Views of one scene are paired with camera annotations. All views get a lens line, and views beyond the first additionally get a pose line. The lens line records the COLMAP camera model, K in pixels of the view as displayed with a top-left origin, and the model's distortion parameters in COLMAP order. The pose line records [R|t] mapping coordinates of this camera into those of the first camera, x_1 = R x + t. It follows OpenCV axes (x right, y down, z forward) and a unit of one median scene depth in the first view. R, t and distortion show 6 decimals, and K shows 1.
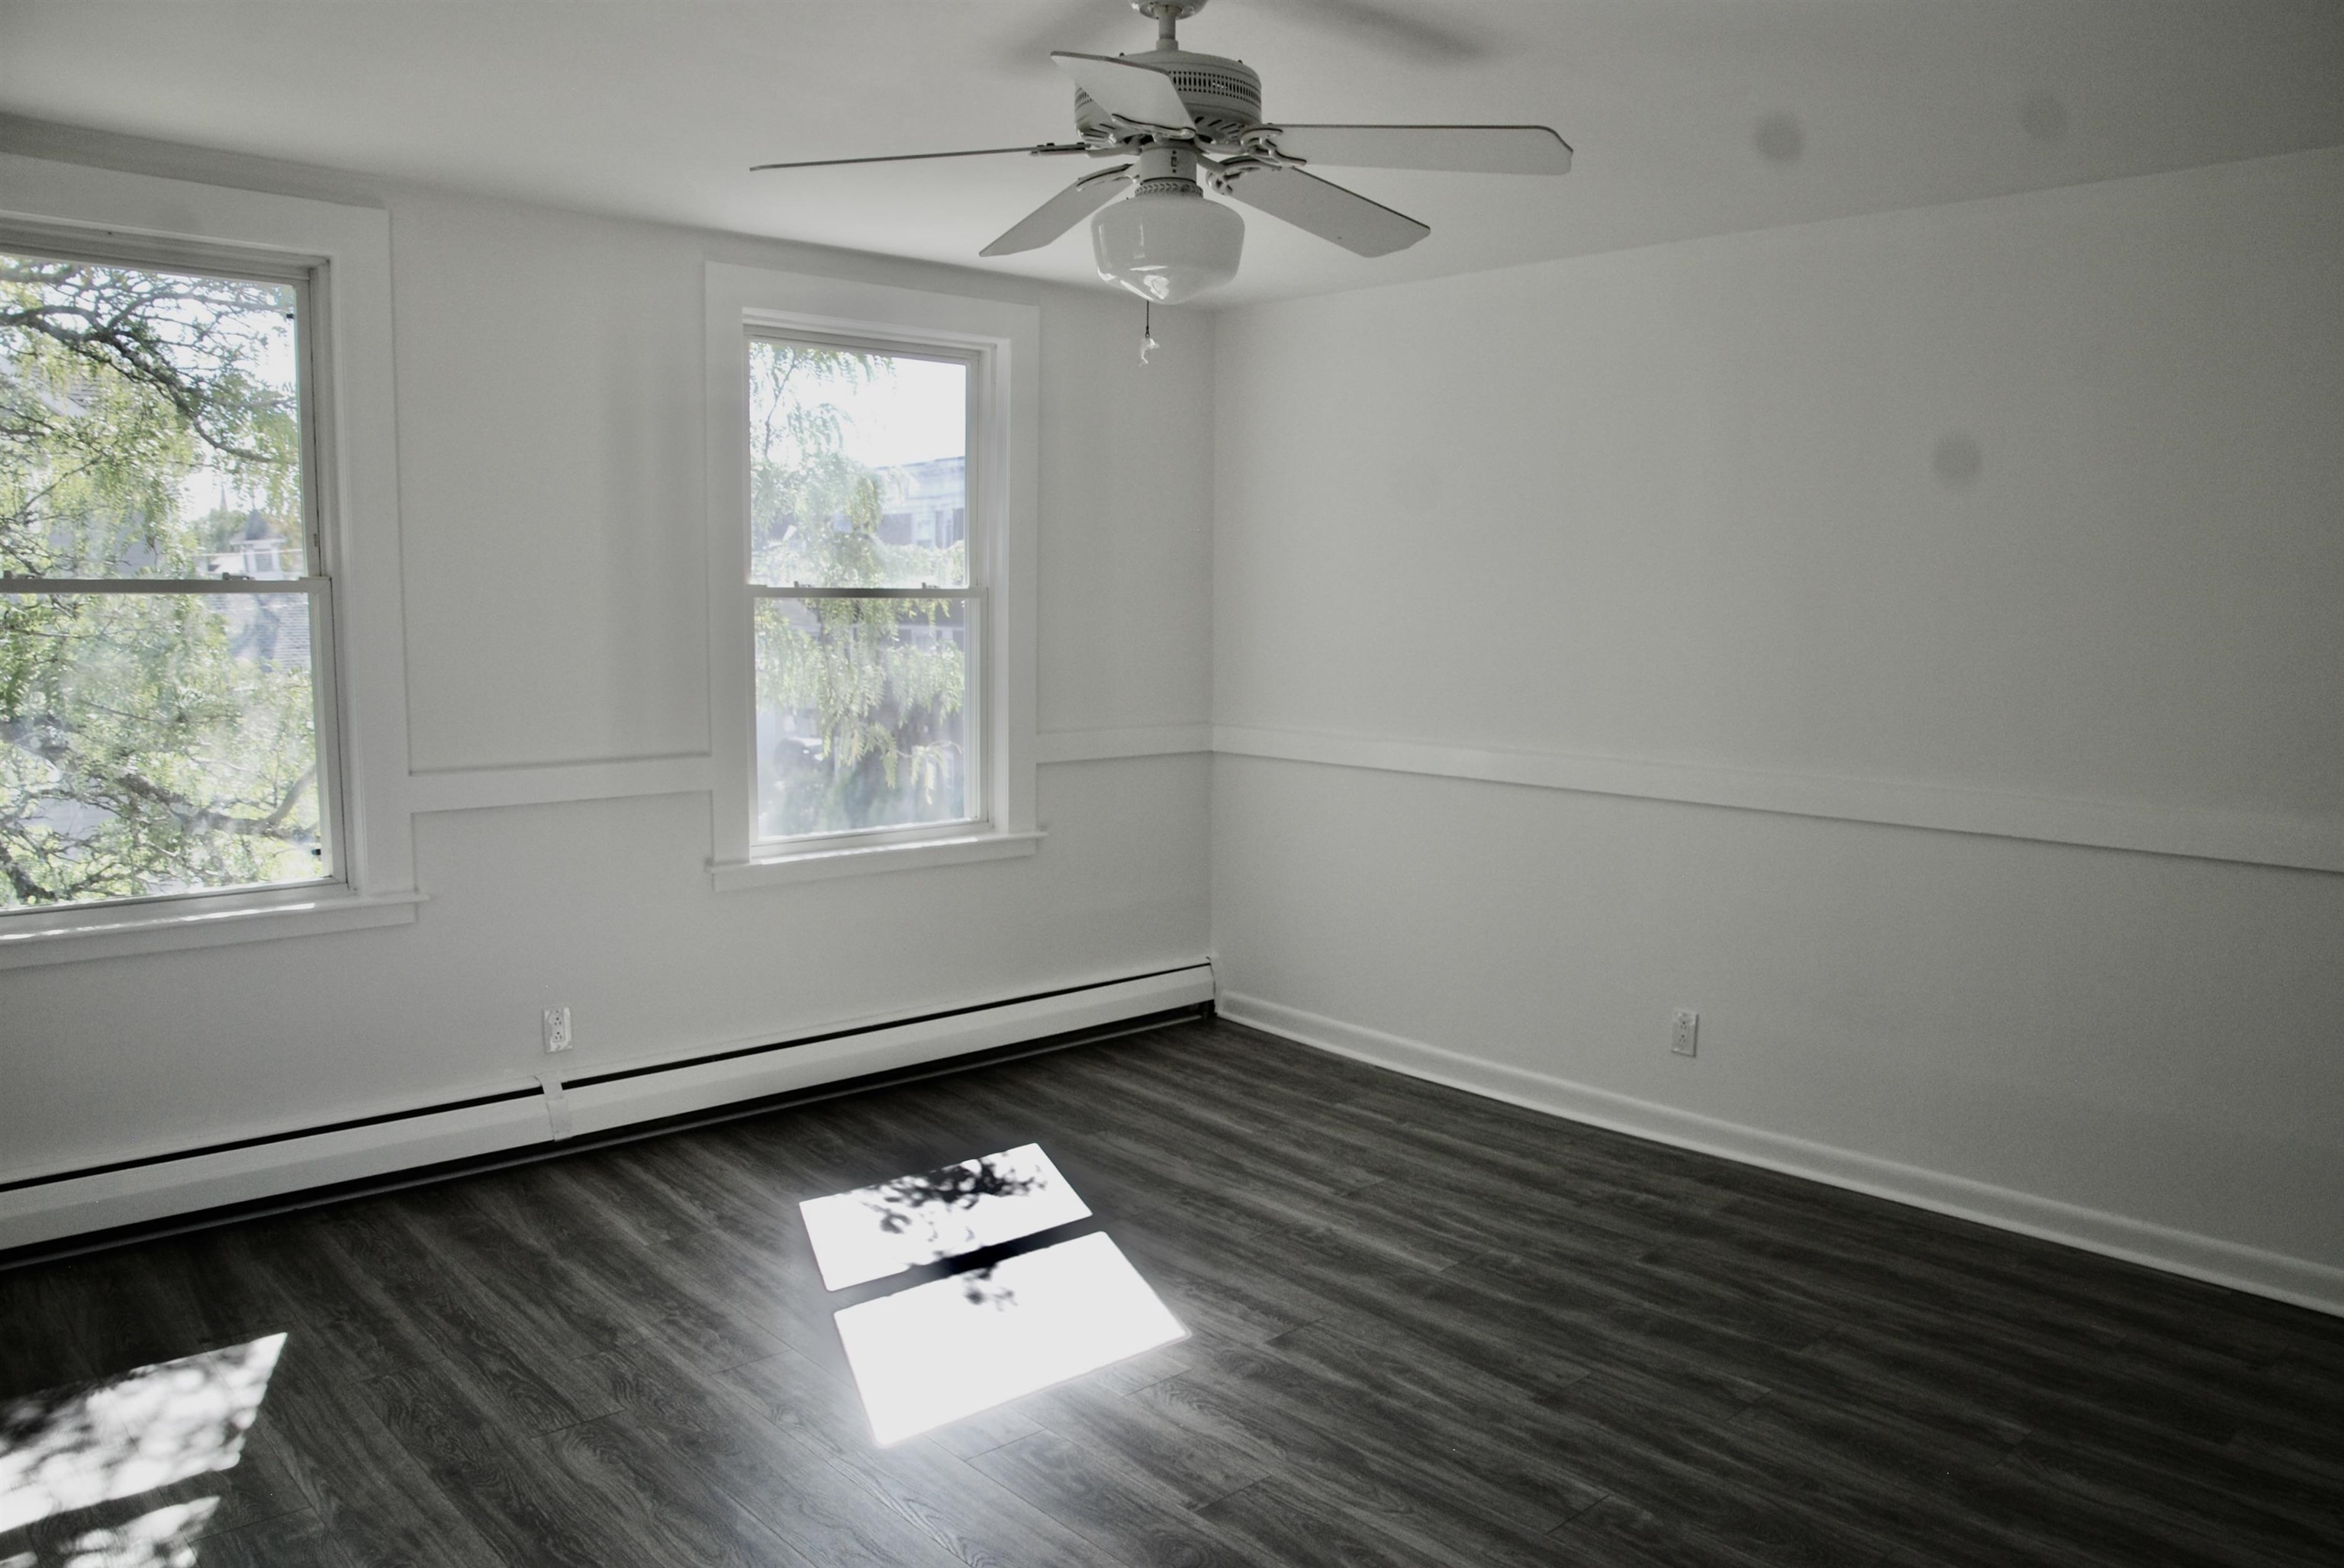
lens RADIAL K [[1698.4, 0, 1194.3], [0, 1698.4, 849.5], [0, 0, 1]] dist [-0.129030, 0.081837]
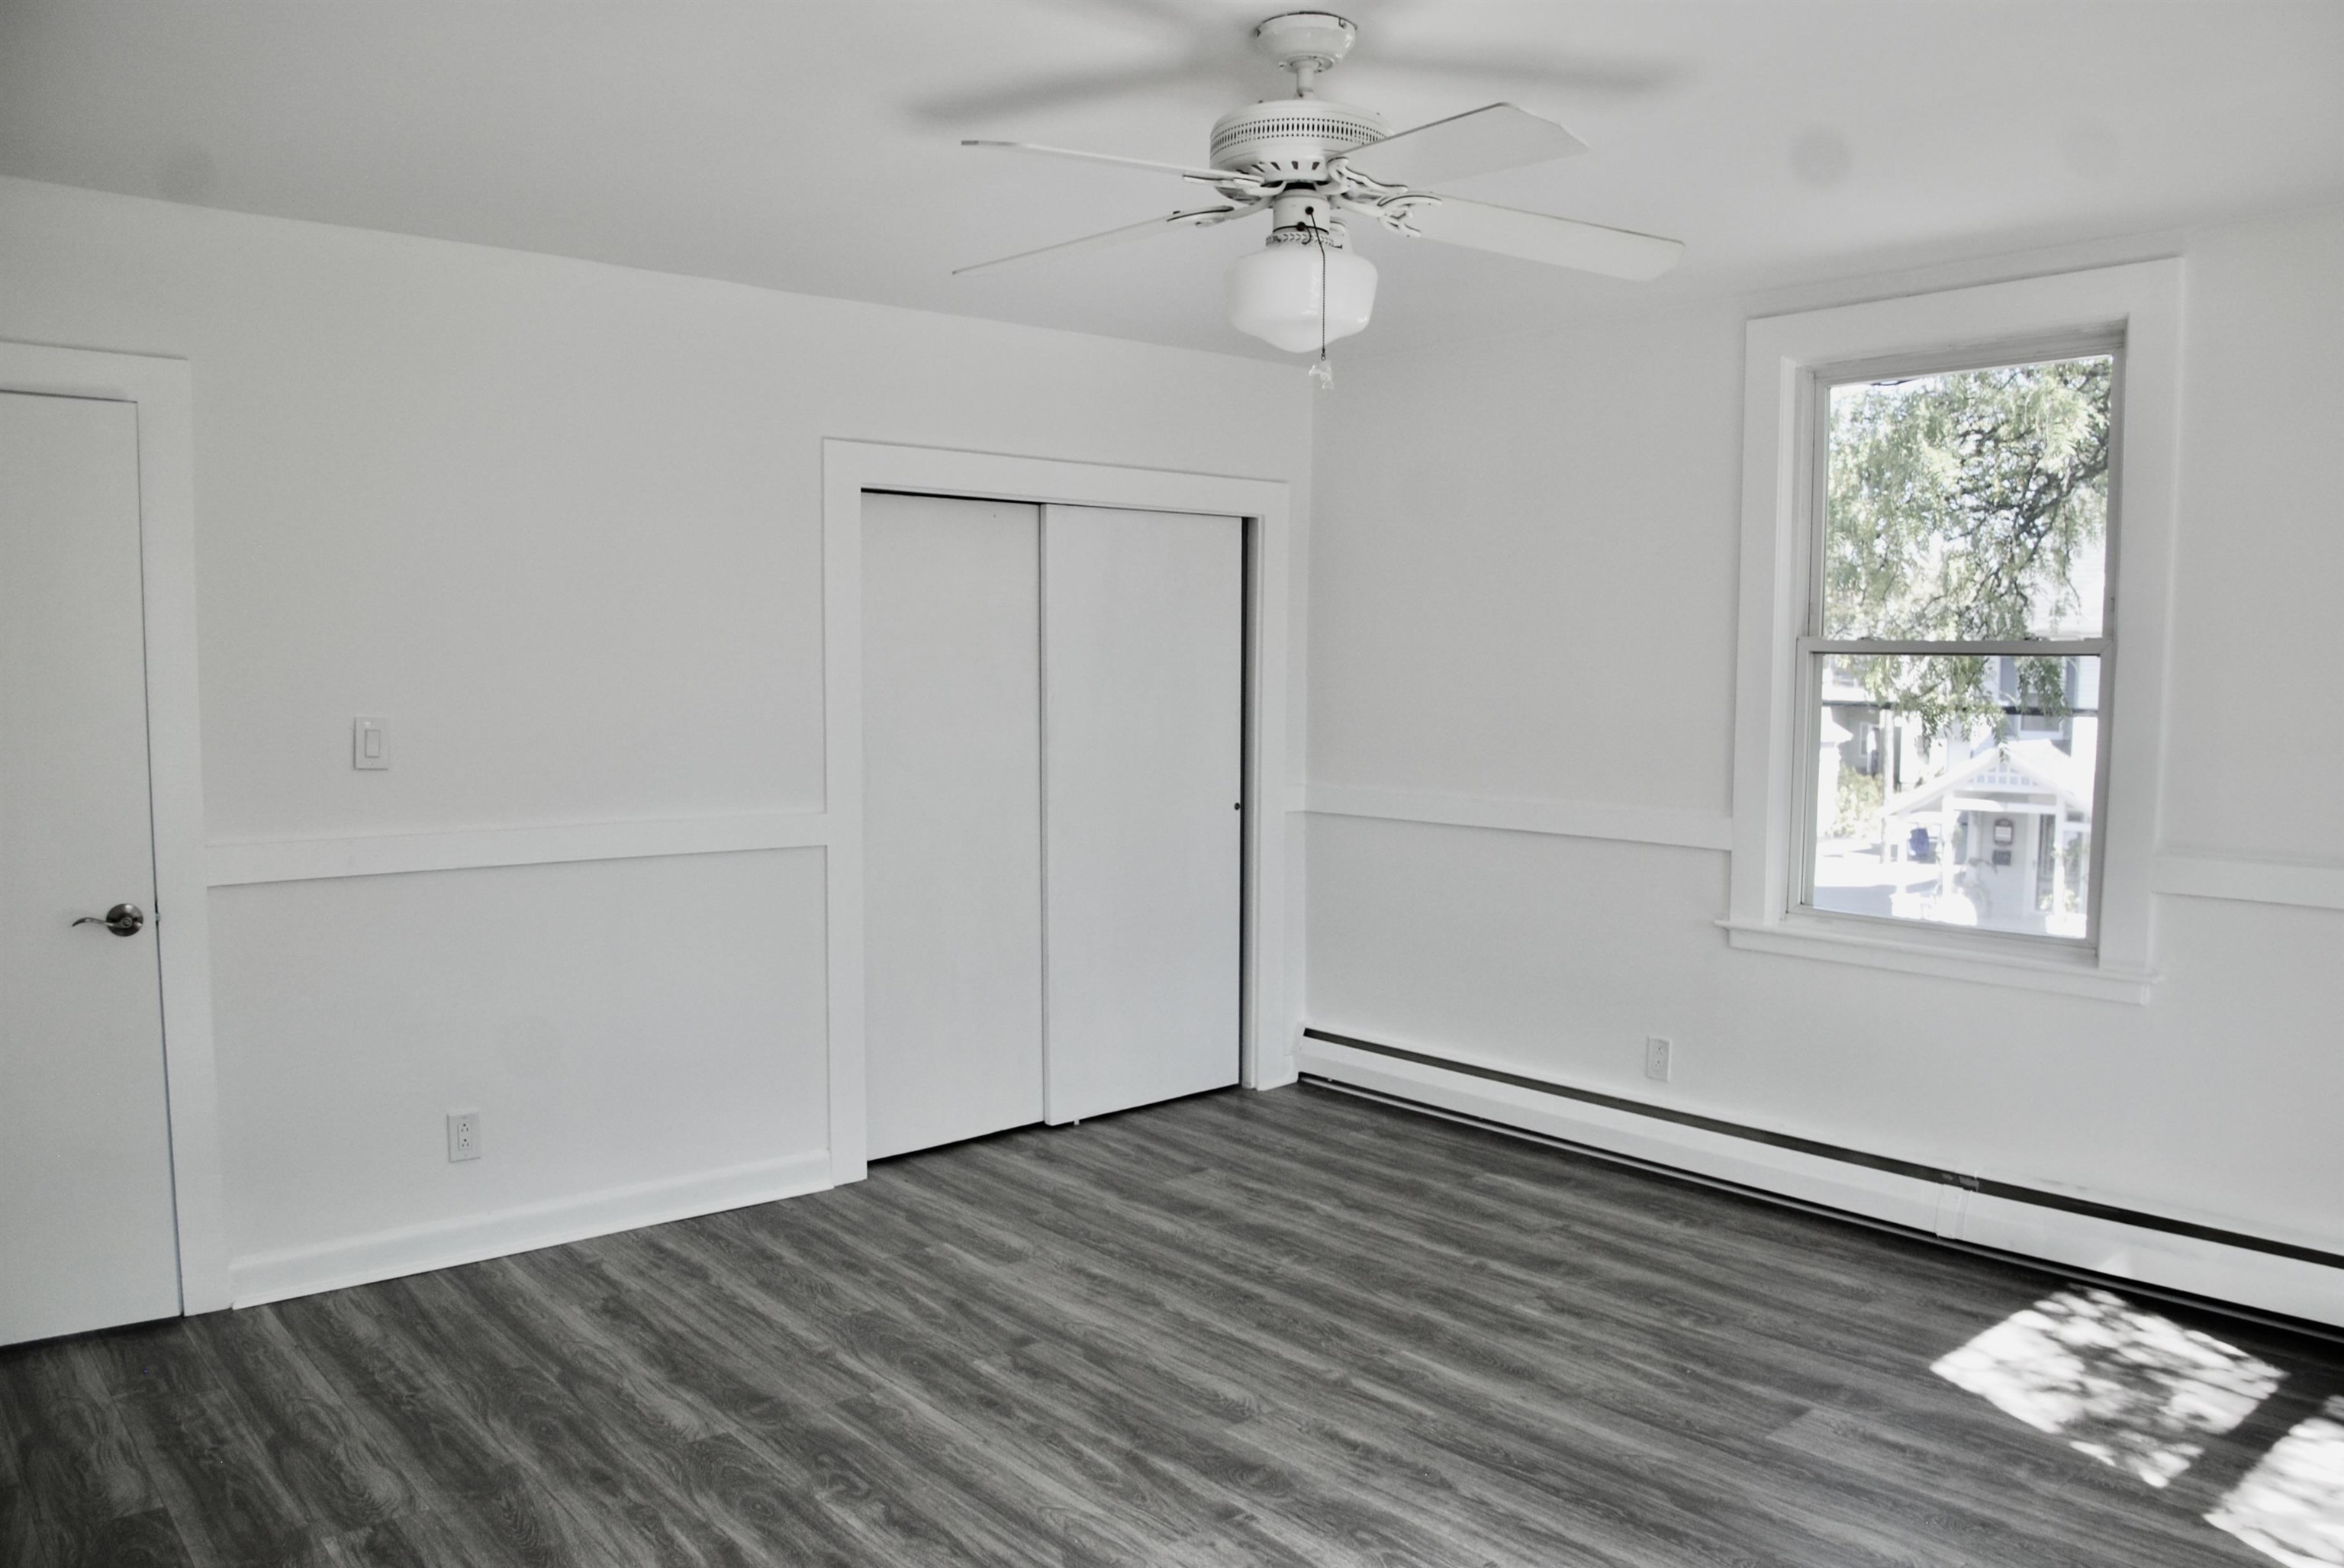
lens RADIAL K [[1698.4, 0, 1194.3], [0, 1698.4, 849.5], [0, 0, 1]] dist [-0.129030, 0.081837]
pose [[-0.999003, -0.021714, 0.039002, 0.000879], [-0.011632, 0.970161, 0.242184, -0.192841], [-0.043097, 0.241489, -0.969446, 1.418541]]
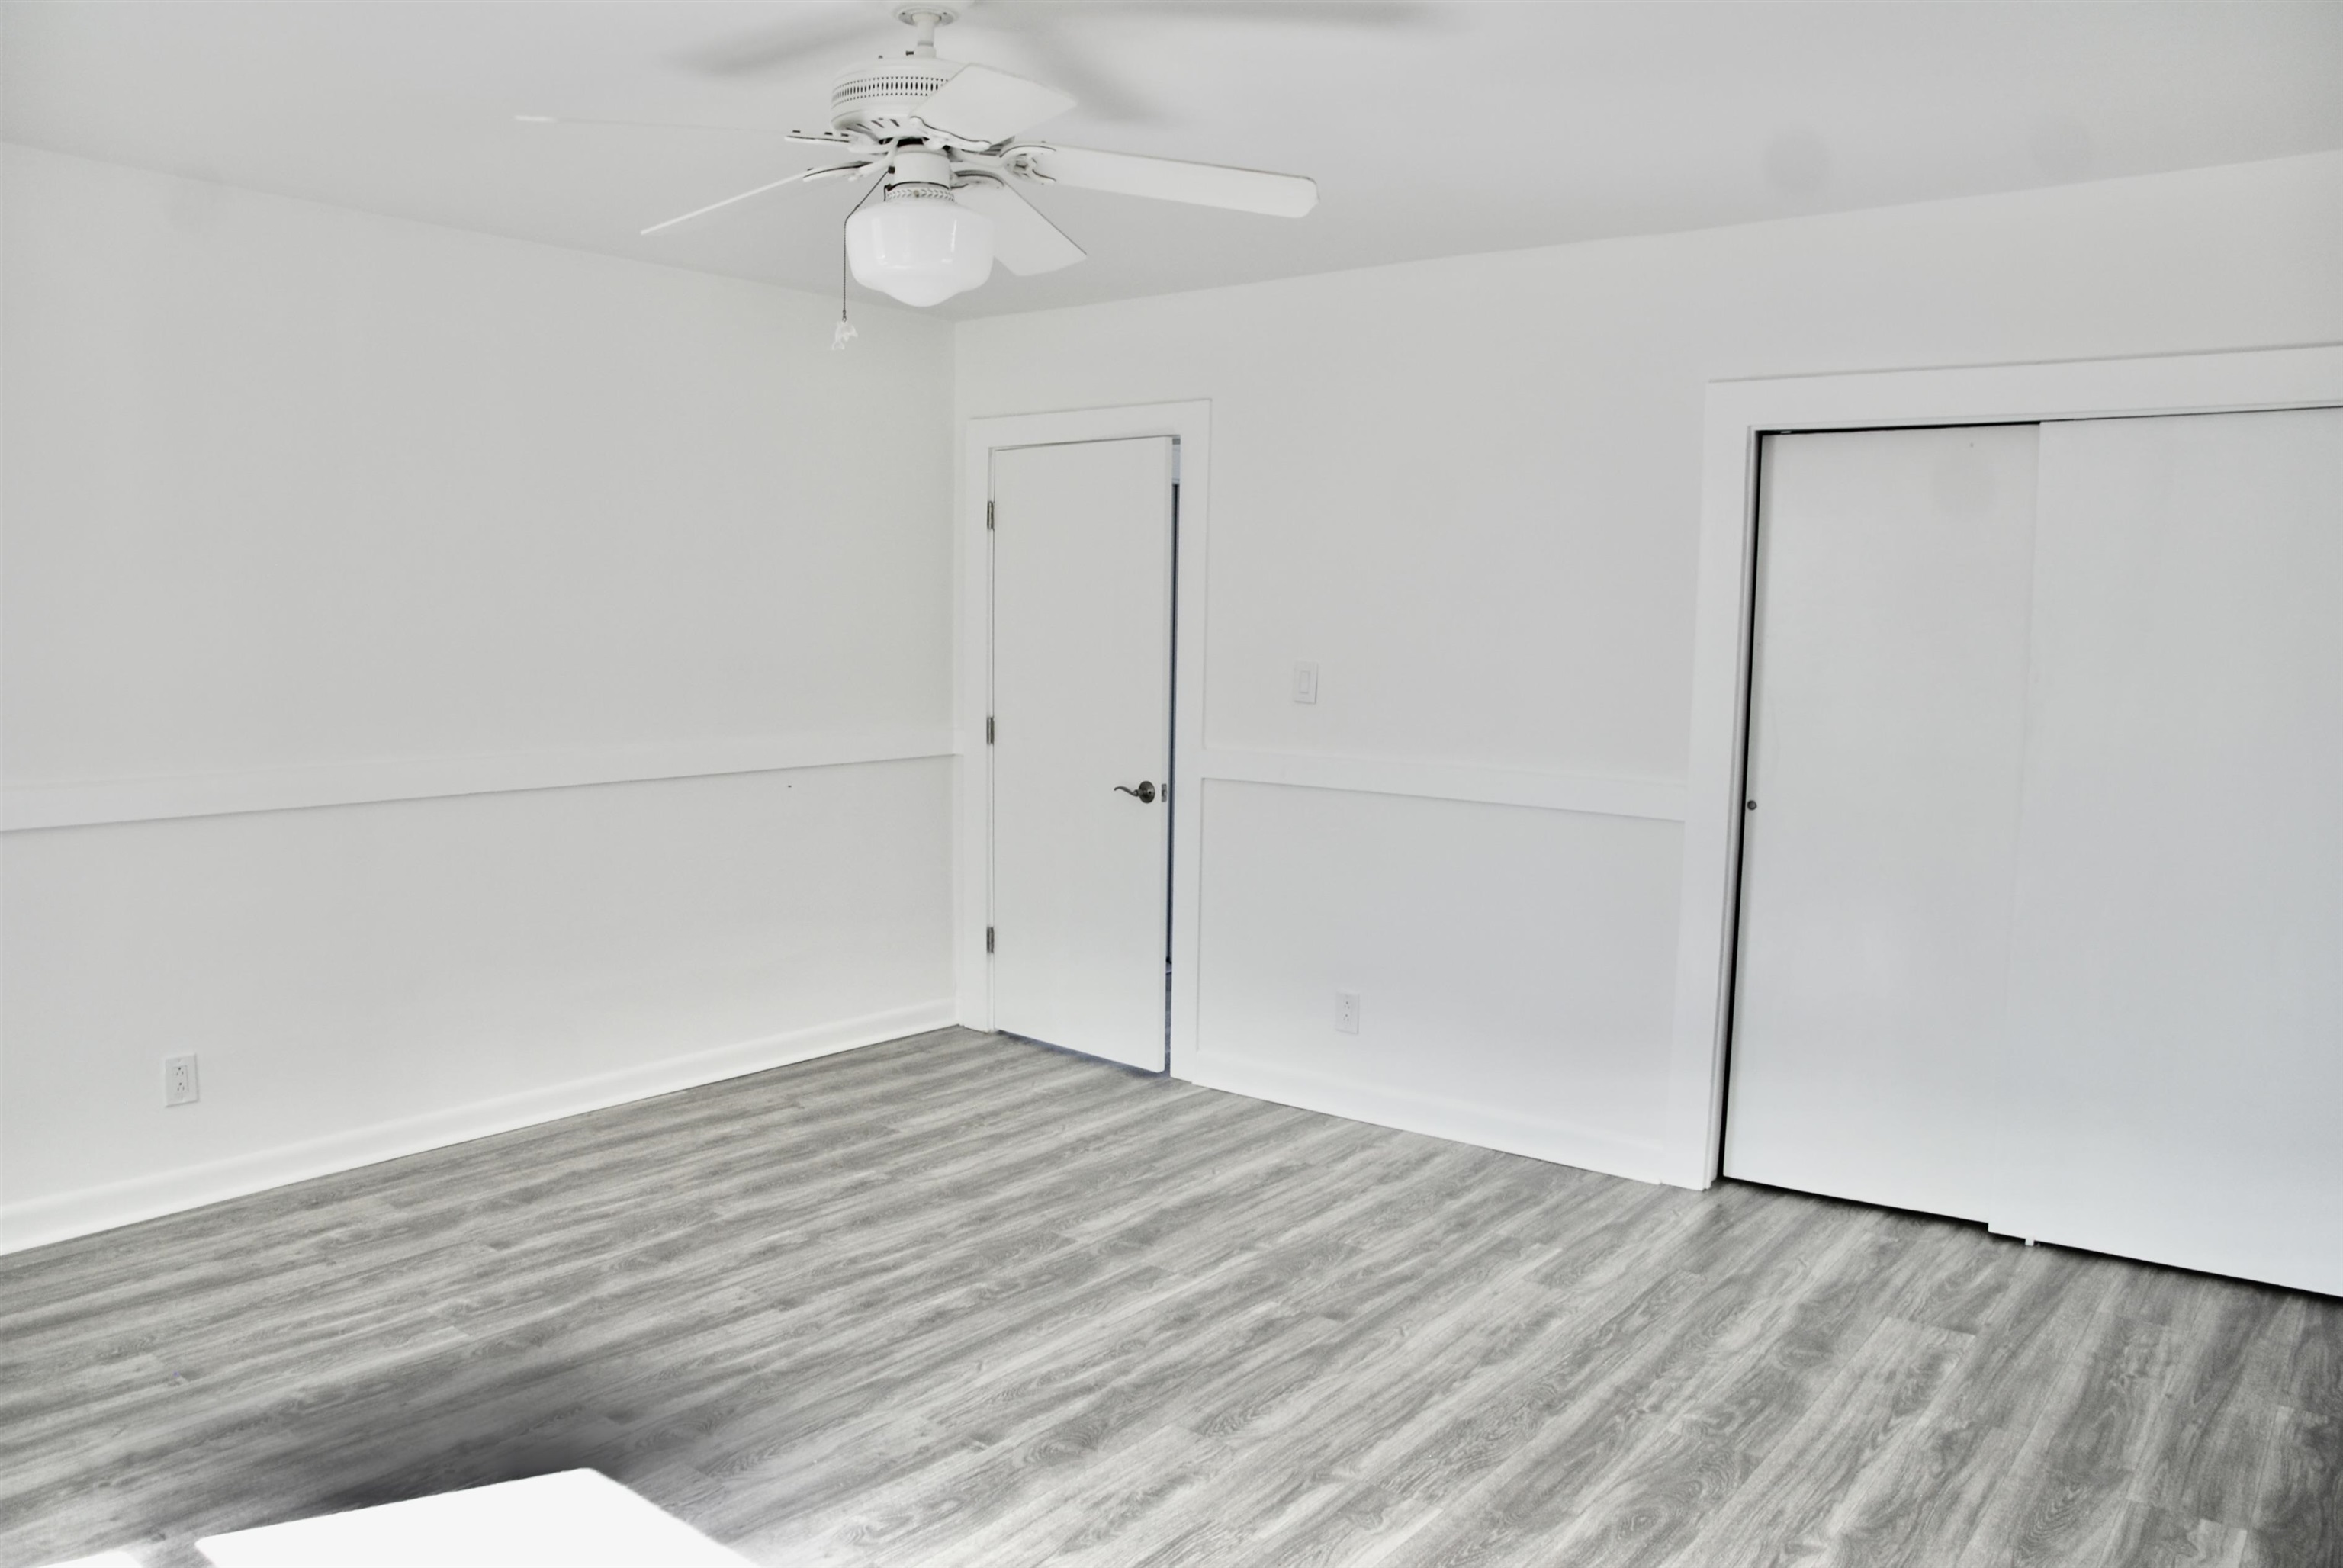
lens RADIAL K [[1697.6, 0, 1193.8], [0, 1697.6, 849.5], [0, 0, 1]] dist [-0.129030, 0.081837]
pose [[-0.155451, -0.145118, 0.977126, -0.749059], [0.126657, 0.978059, 0.165406, -0.102294], [-0.979690, 0.149472, -0.133660, 0.708548]]
